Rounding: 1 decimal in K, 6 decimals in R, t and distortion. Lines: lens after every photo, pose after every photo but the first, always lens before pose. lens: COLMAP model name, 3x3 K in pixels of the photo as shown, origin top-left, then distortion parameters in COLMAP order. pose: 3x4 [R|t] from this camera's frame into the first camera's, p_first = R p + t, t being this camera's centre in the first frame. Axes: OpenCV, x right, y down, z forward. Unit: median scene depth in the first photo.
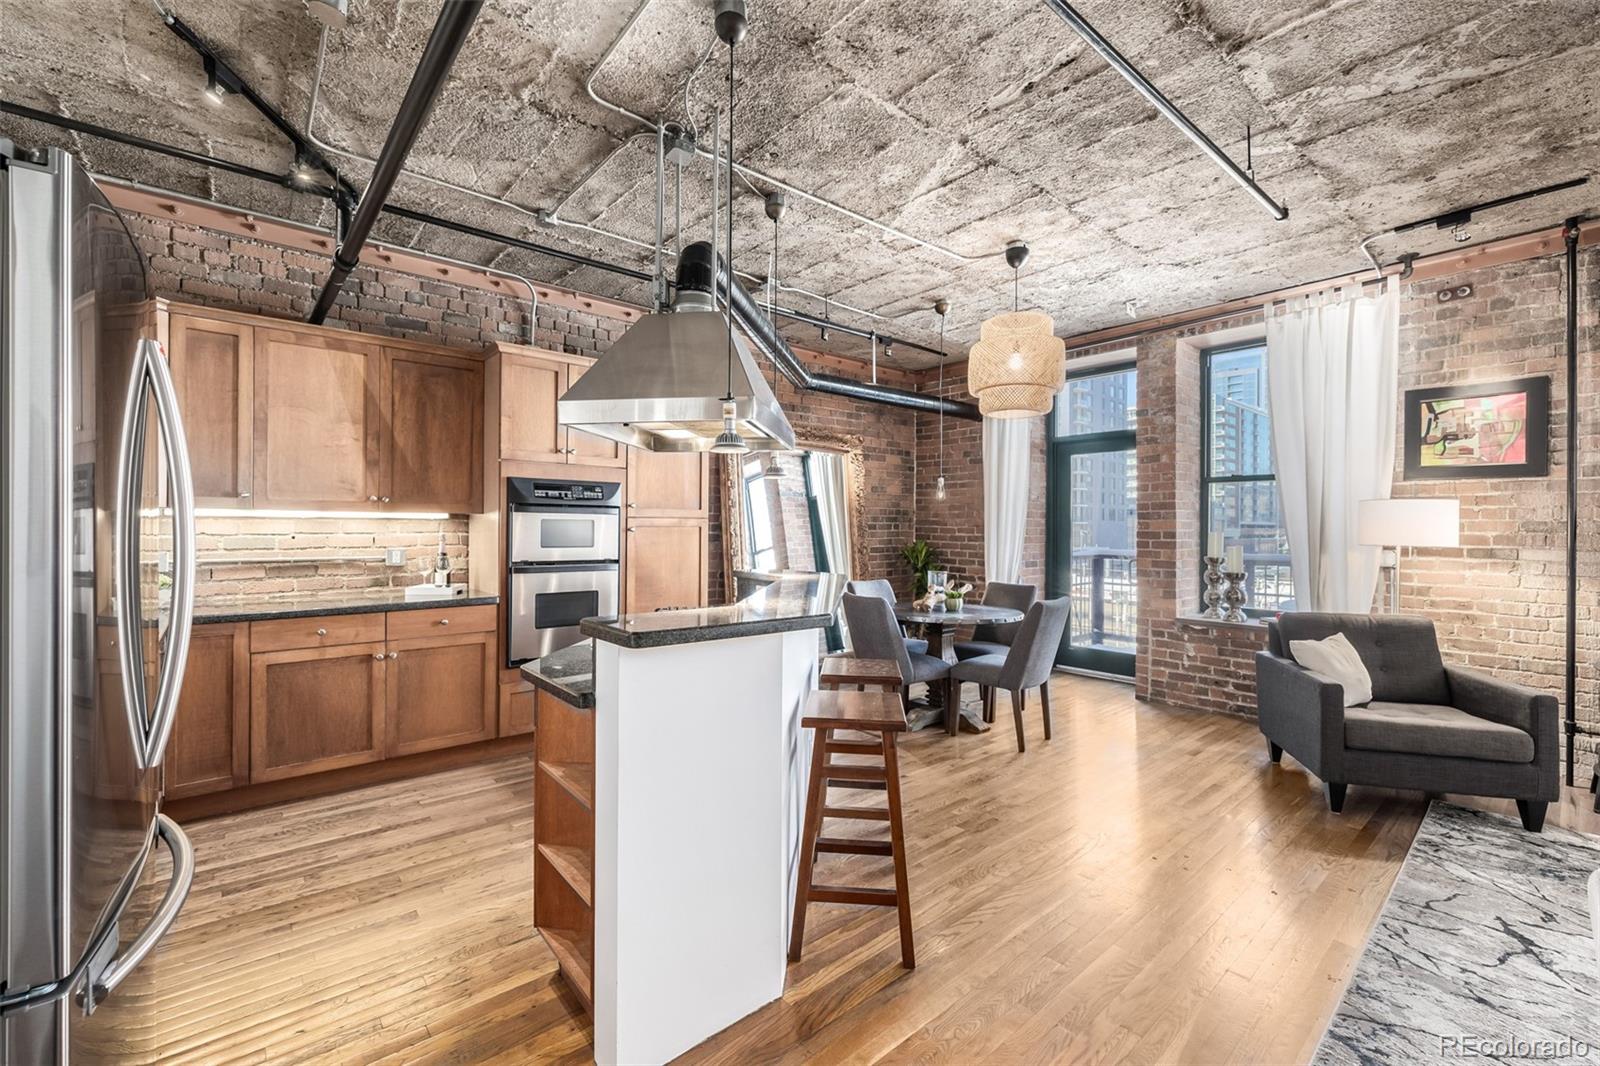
lens RADIAL K [[675.3, 0, 802.5], [0, 675.3, 526.4], [0, 0, 1]] dist [0.002003, 0.000291]
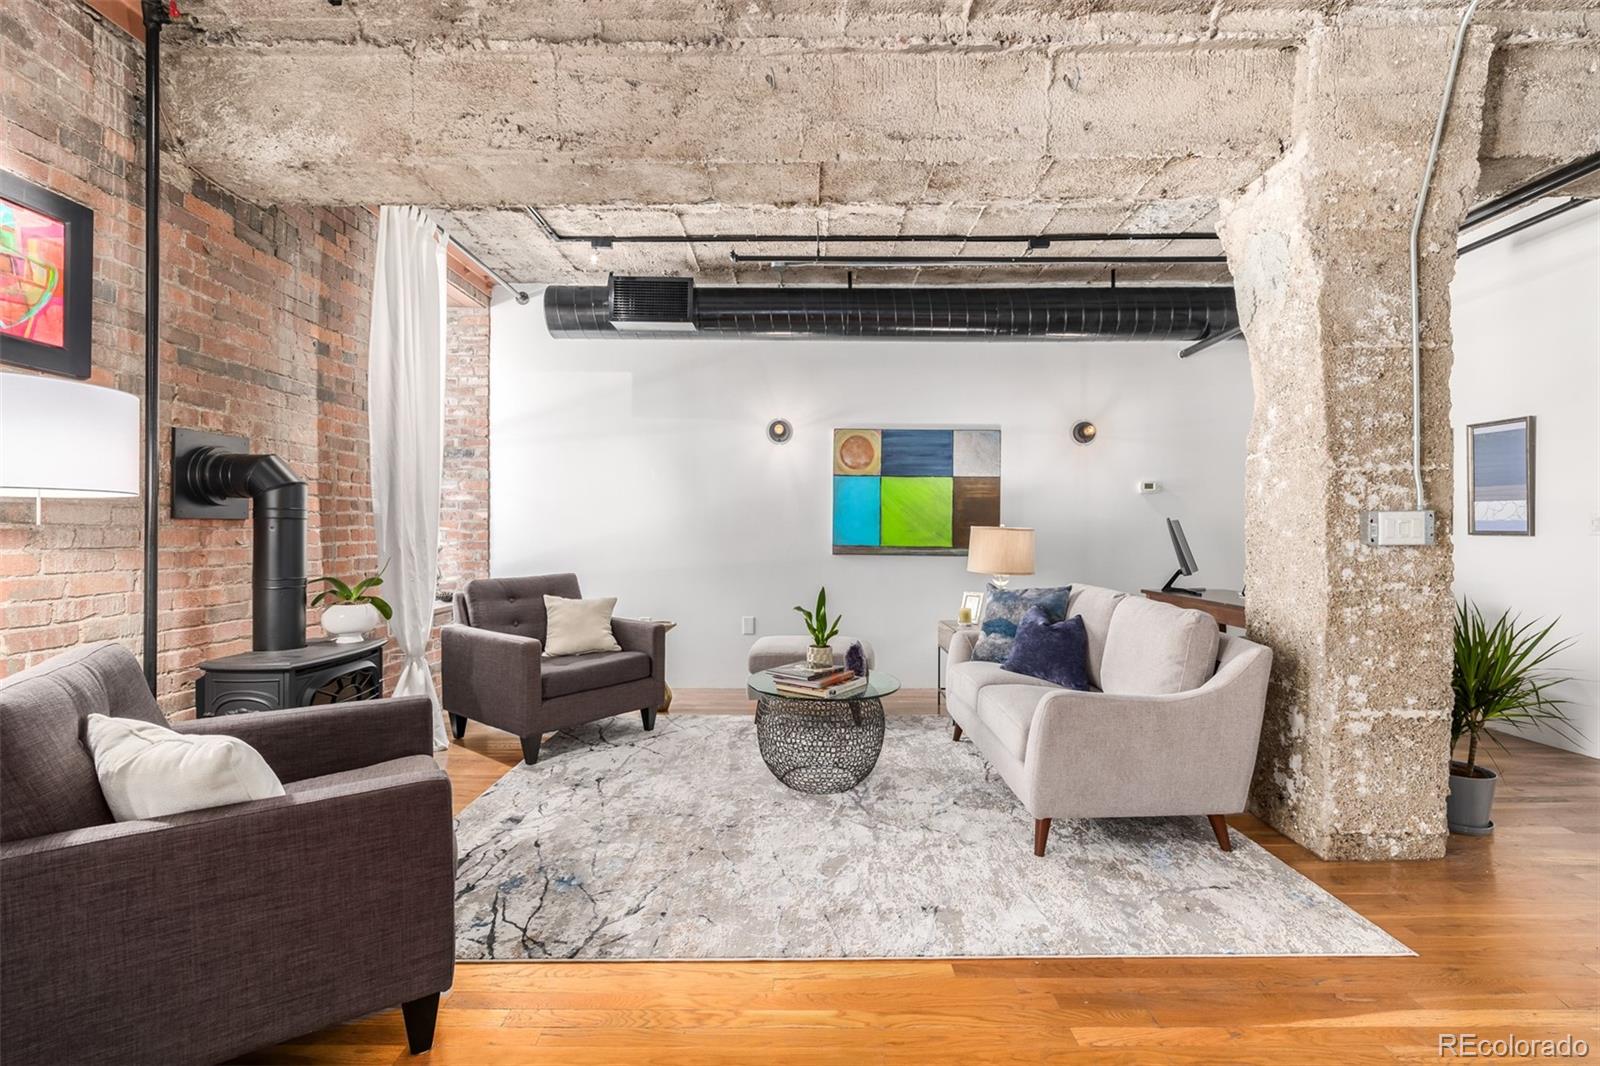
lens RADIAL K [[669.4, 0, 798.7], [0, 669.4, 527.4], [0, 0, 1]] dist [0.001693, -0.000248]
pose [[-0.756083, -0.007221, 0.654436, 0.241437], [-0.008074, 0.999966, 0.001706, 0.046471], [-0.654426, -0.003994, -0.756115, 1.006232]]
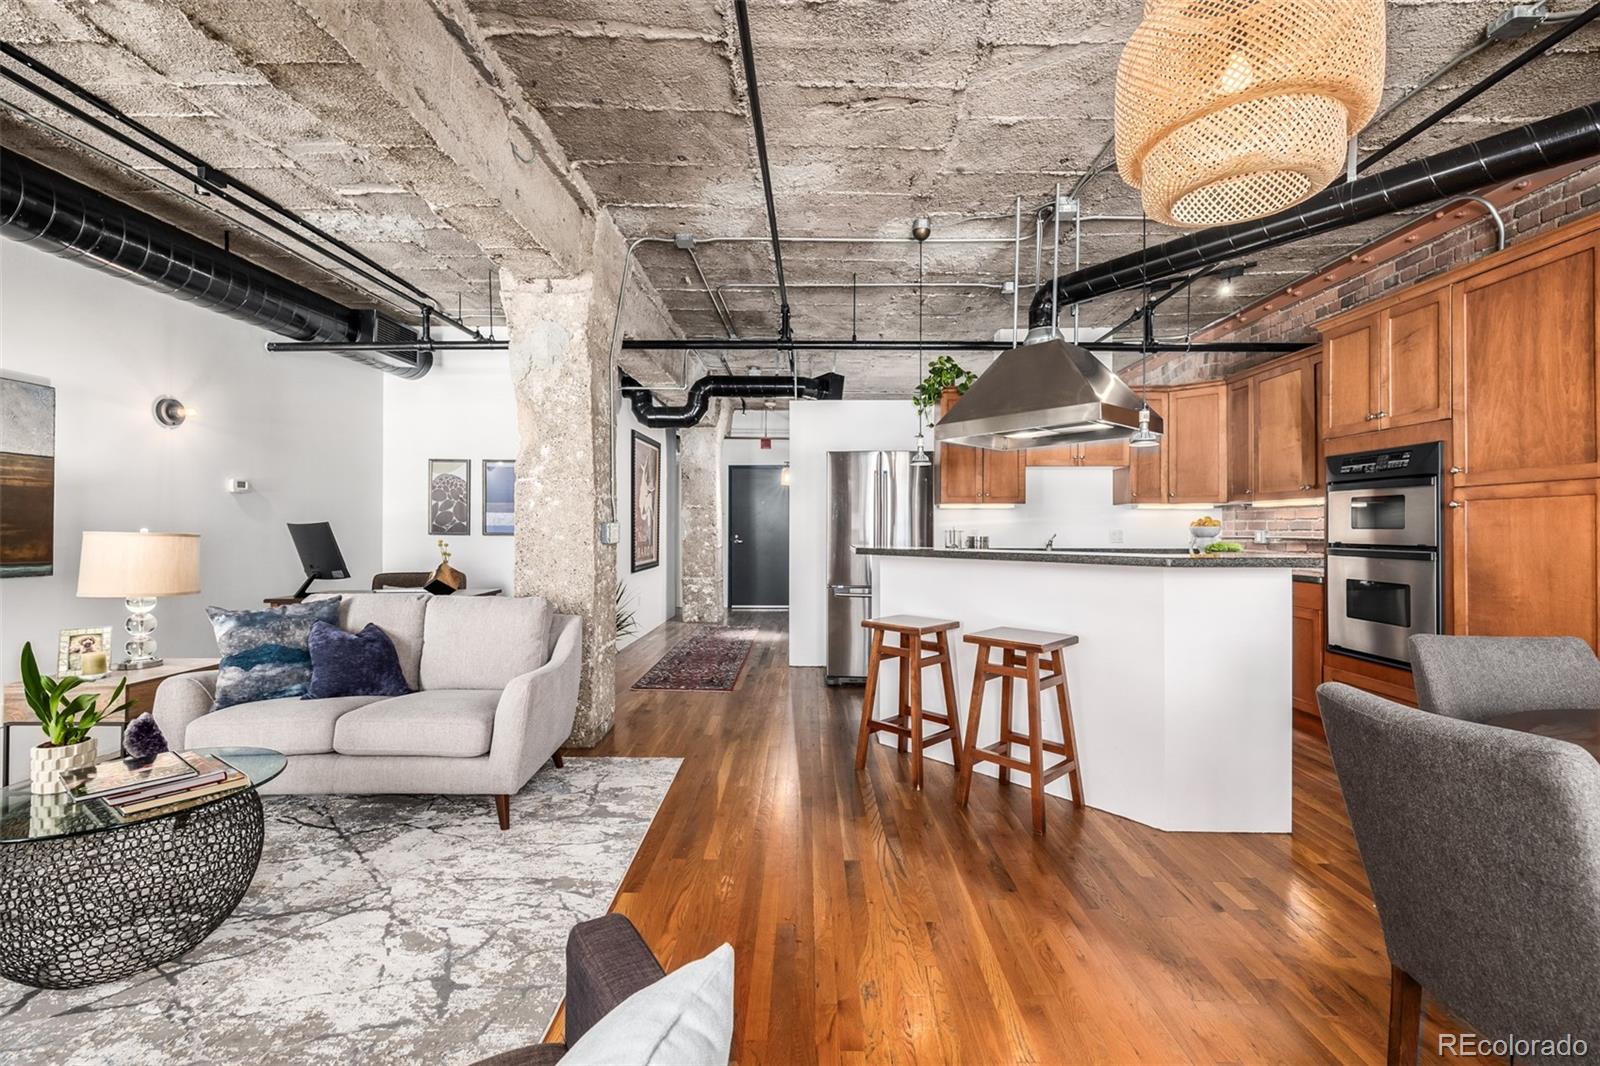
lens RADIAL K [[673.8, 0, 803.7], [0, 673.8, 527.8], [0, 0, 1]] dist [0.002647, 0.000101]
pose [[-0.659572, -0.009146, -0.751586, 0.809762], [-0.004976, 0.999957, -0.007802, 0.042162], [0.751625, -0.001407, -0.659589, 1.082761]]
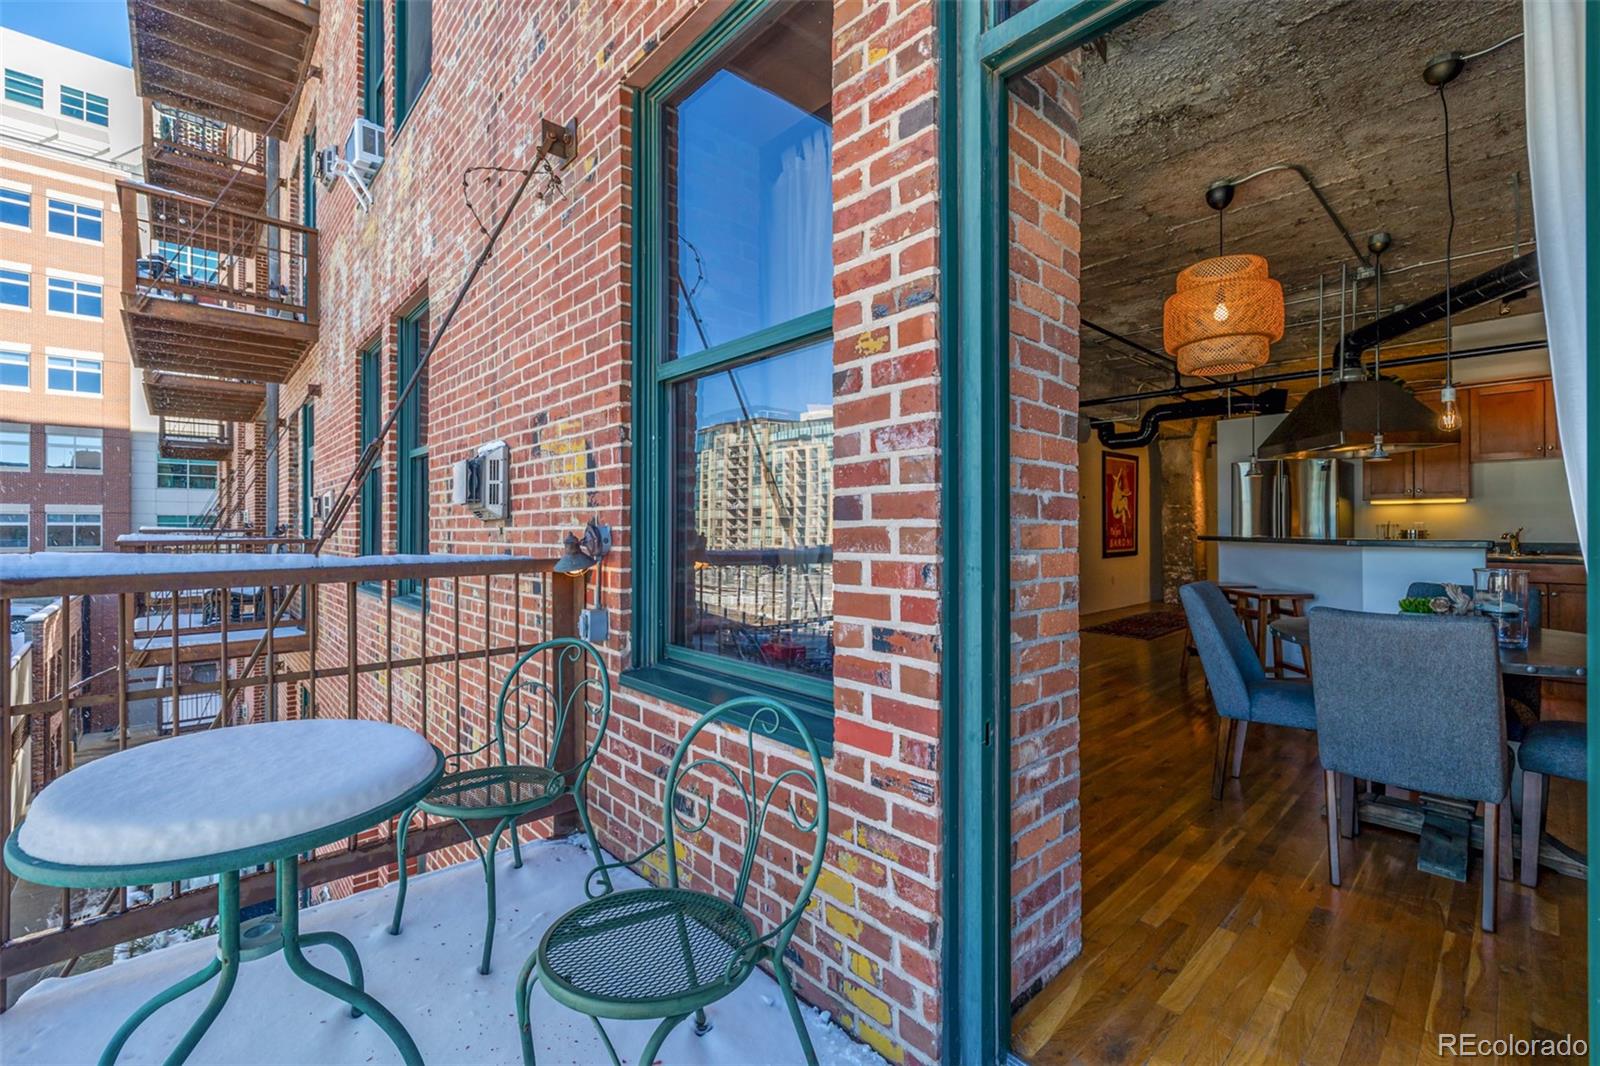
lens RADIAL K [[676.2, 0, 805.2], [0, 676.2, 530.2], [0, 0, 1]] dist [-0.003989, 0.000179]
pose [[-0.999091, -0.006506, -0.042136, 0.920487], [-0.006673, 0.999970, 0.003816, 0.049544], [0.042109, 0.004094, -0.999105, 1.901599]]
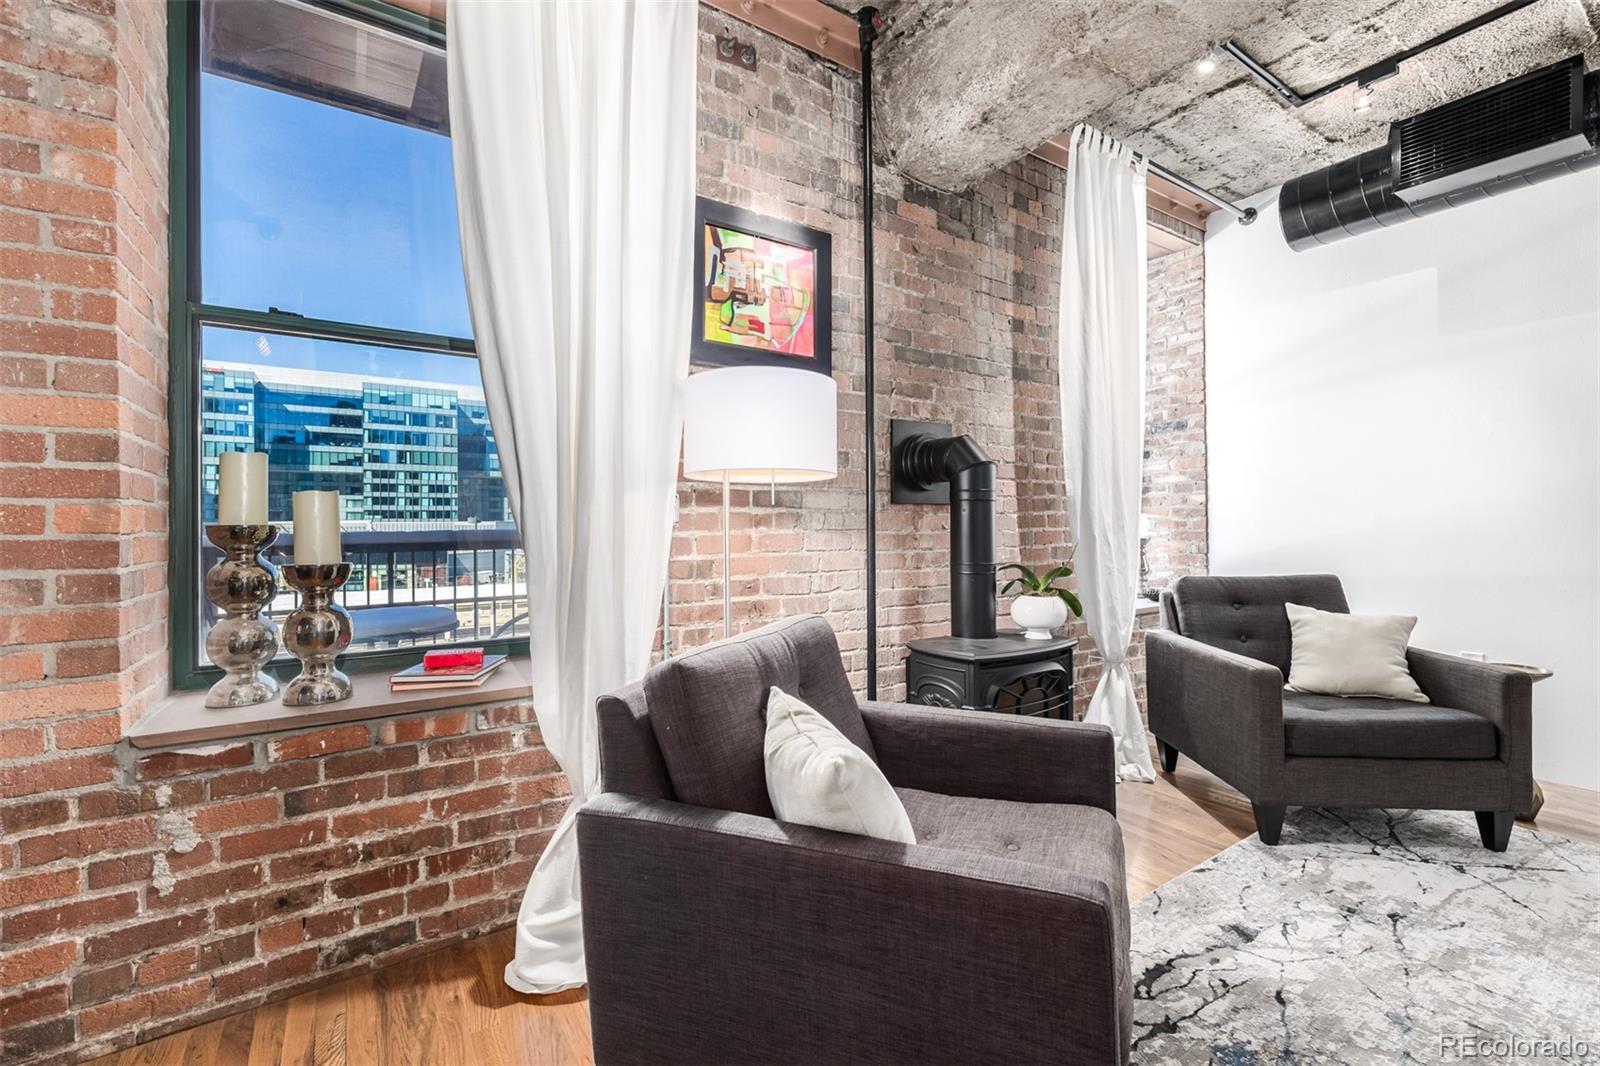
lens RADIAL K [[682.6, 0, 807.5], [0, 682.6, 522.3], [0, 0, 1]] dist [-0.000508, -0.000175]
pose [[0.115646, -0.000555, 0.993290, 0.406477], [0.007658, 0.999971, -0.000333, 0.063018], [-0.993261, 0.007645, 0.115647, 0.917752]]
